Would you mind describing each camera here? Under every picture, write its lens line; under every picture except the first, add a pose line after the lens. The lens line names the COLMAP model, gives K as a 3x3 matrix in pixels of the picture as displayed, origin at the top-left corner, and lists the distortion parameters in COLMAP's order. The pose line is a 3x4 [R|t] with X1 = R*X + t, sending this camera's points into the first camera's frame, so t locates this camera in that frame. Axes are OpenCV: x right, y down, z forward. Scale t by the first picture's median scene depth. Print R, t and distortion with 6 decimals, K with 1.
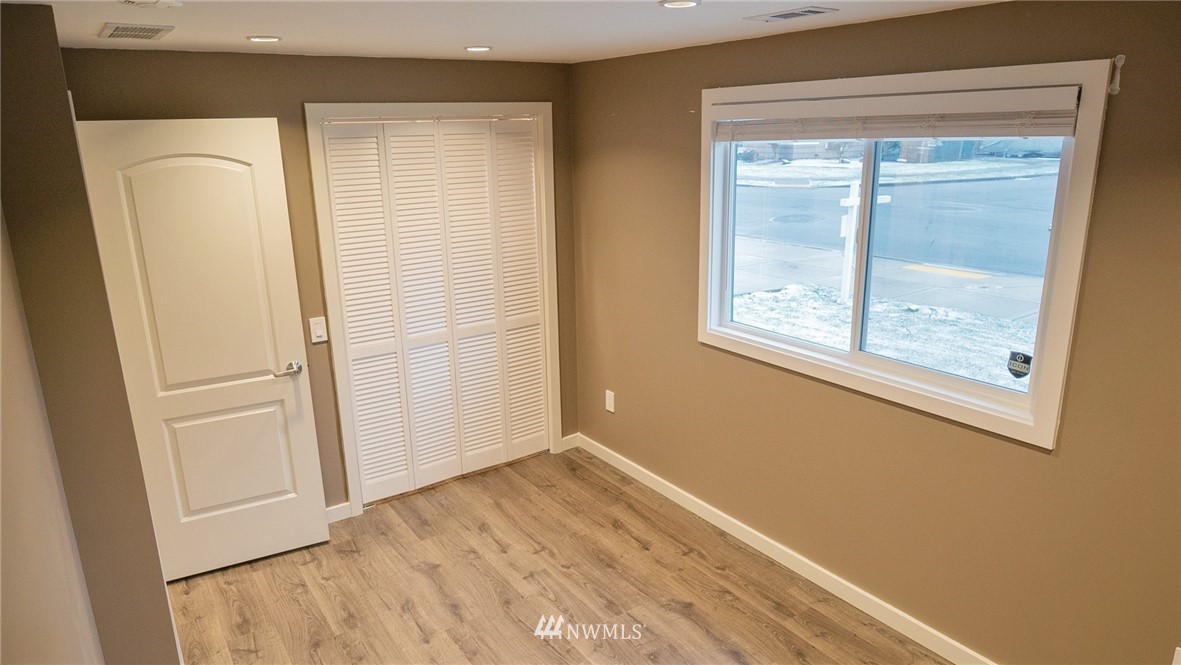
lens RADIAL K [[754.1, 0, 583.0], [0, 754.1, 328.9], [0, 0, 1]] dist [-0.008597, 0.003230]
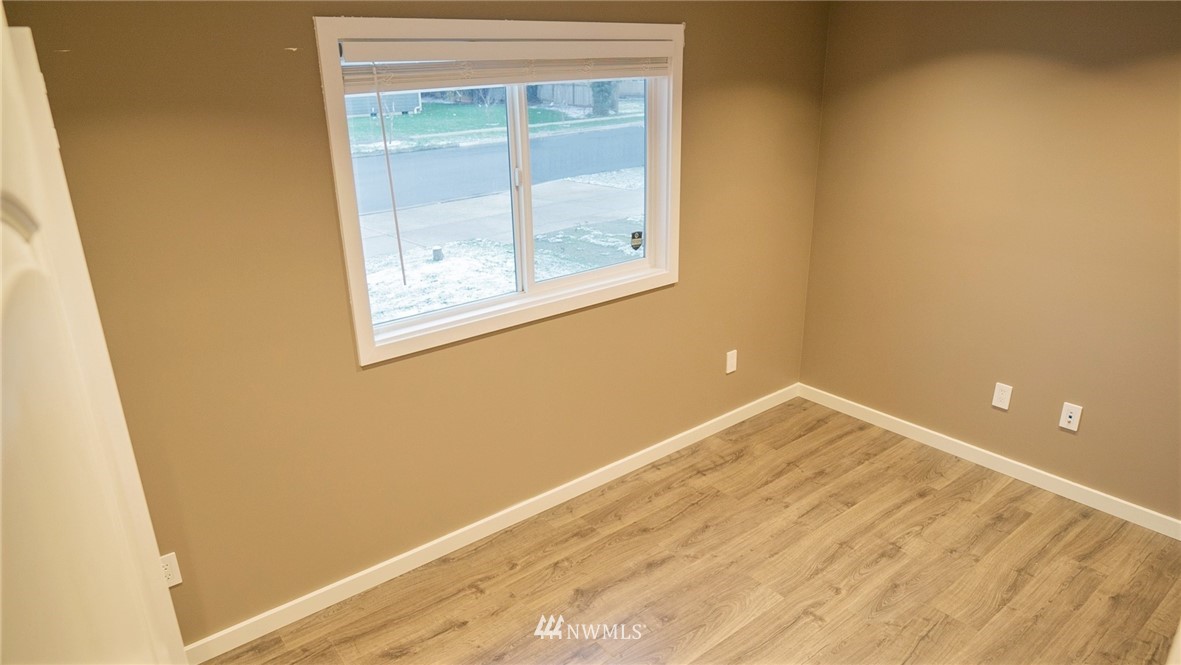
lens RADIAL K [[754.1, 0, 591.3], [0, 754.1, 327.6], [0, 0, 1]] dist [-0.008597, 0.003230]
pose [[-0.073133, -0.317957, 0.945280, -0.627900], [0.275862, 0.904389, 0.325546, -0.225216], [-0.958411, 0.284575, 0.021572, 0.856787]]
